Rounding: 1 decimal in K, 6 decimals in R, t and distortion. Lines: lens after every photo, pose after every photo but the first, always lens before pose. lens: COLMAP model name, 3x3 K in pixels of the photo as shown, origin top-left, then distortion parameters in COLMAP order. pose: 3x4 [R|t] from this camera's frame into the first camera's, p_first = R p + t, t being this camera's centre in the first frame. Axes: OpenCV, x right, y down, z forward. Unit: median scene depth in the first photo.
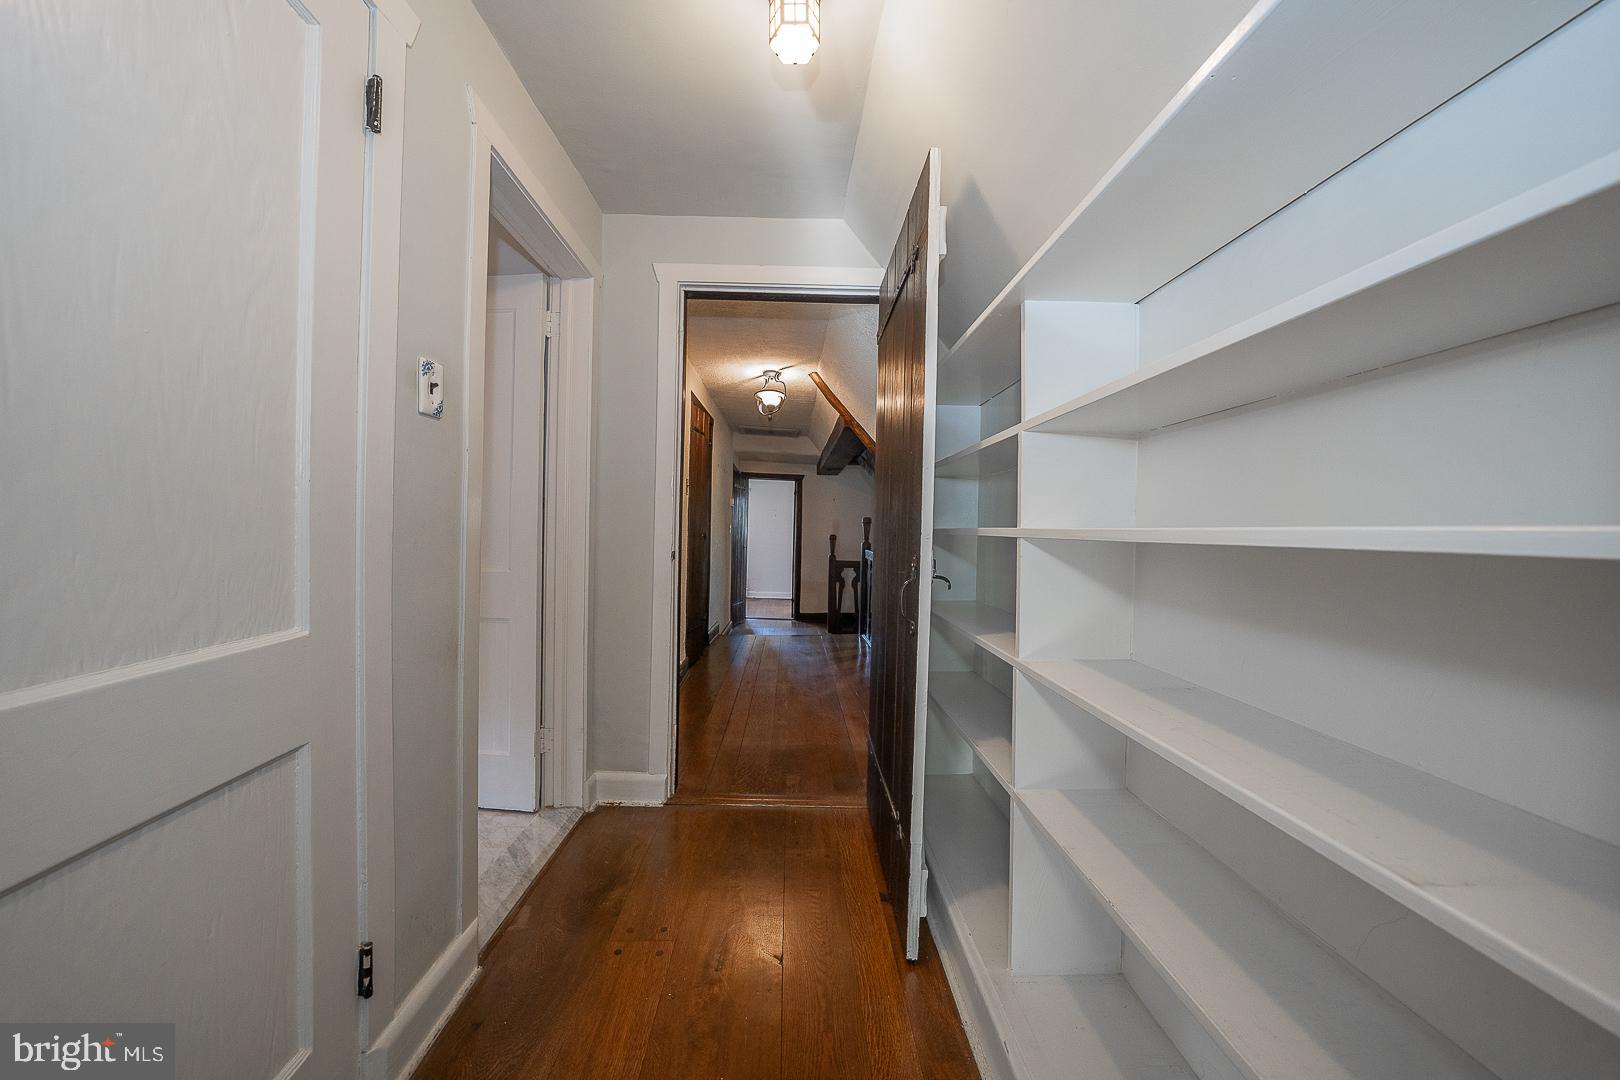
lens RADIAL K [[556.9, 0, 808.0], [0, 556.9, 535.4], [0, 0, 1]] dist [-0.025789, 0.005432]
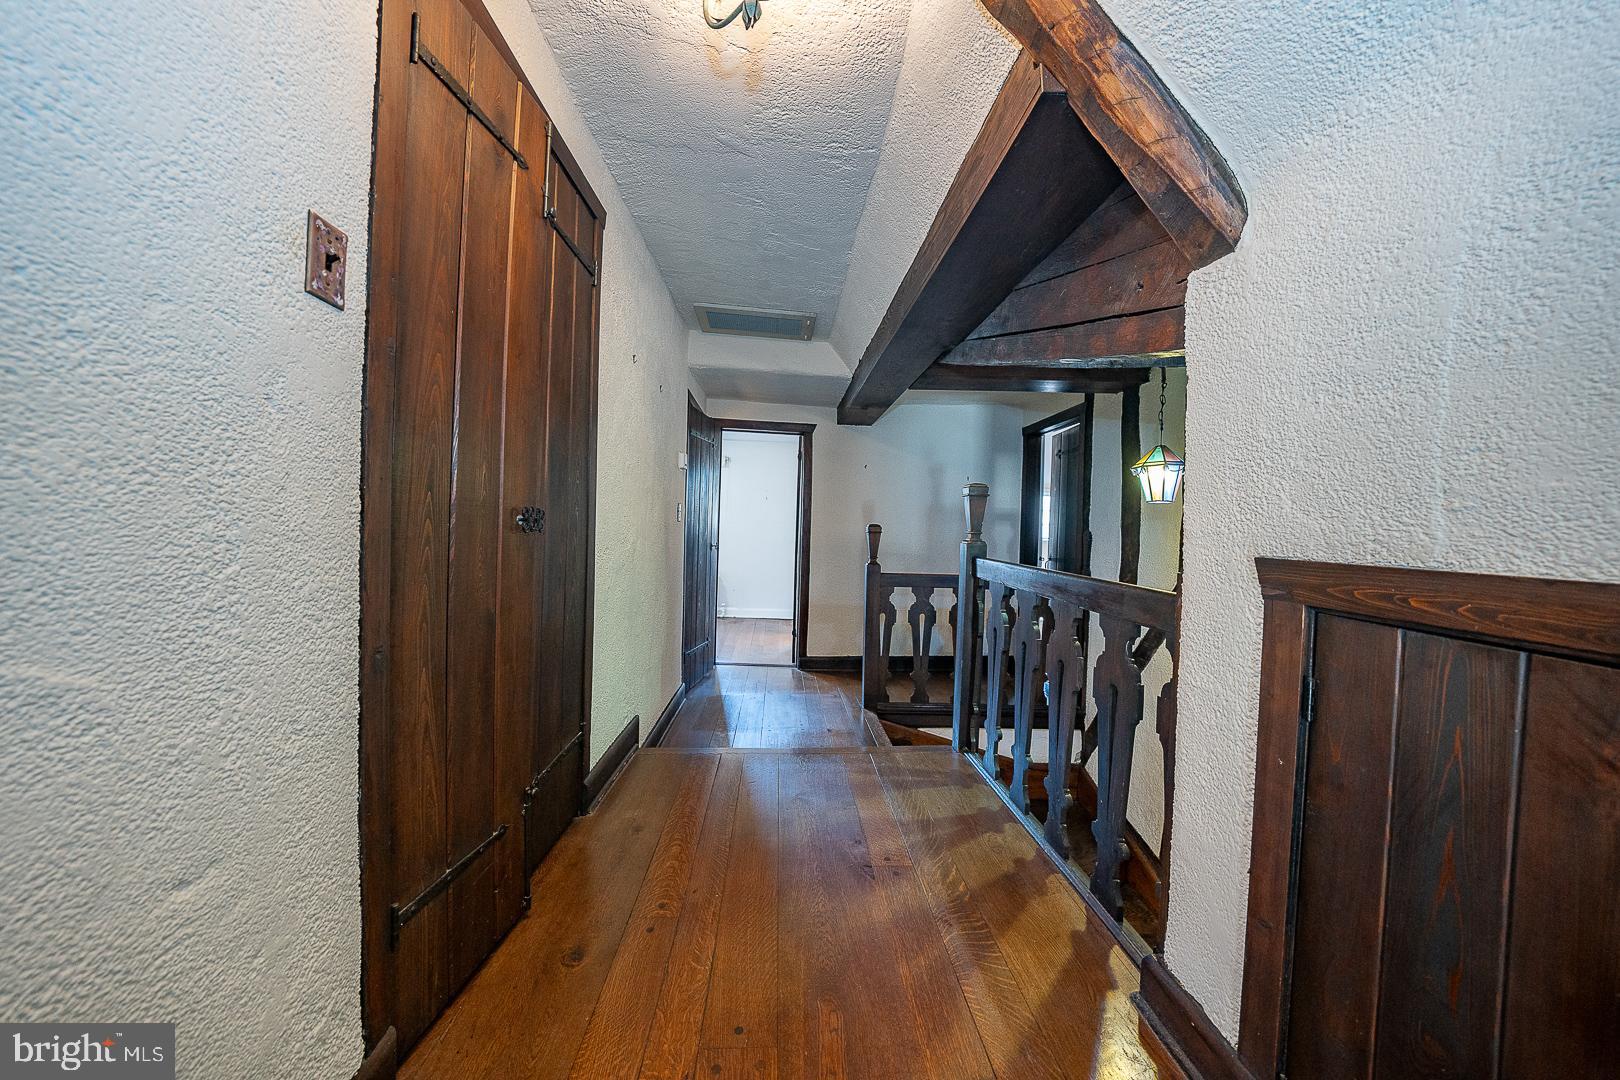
lens RADIAL K [[556.9, 0, 812.8], [0, 556.9, 532.6], [0, 0, 1]] dist [-0.025789, 0.005432]
pose [[0.999808, 0.007952, 0.017888, -0.020948], [-0.008159, 0.999900, 0.011565, 0.001289], [-0.017794, -0.011709, 0.999773, 0.434412]]
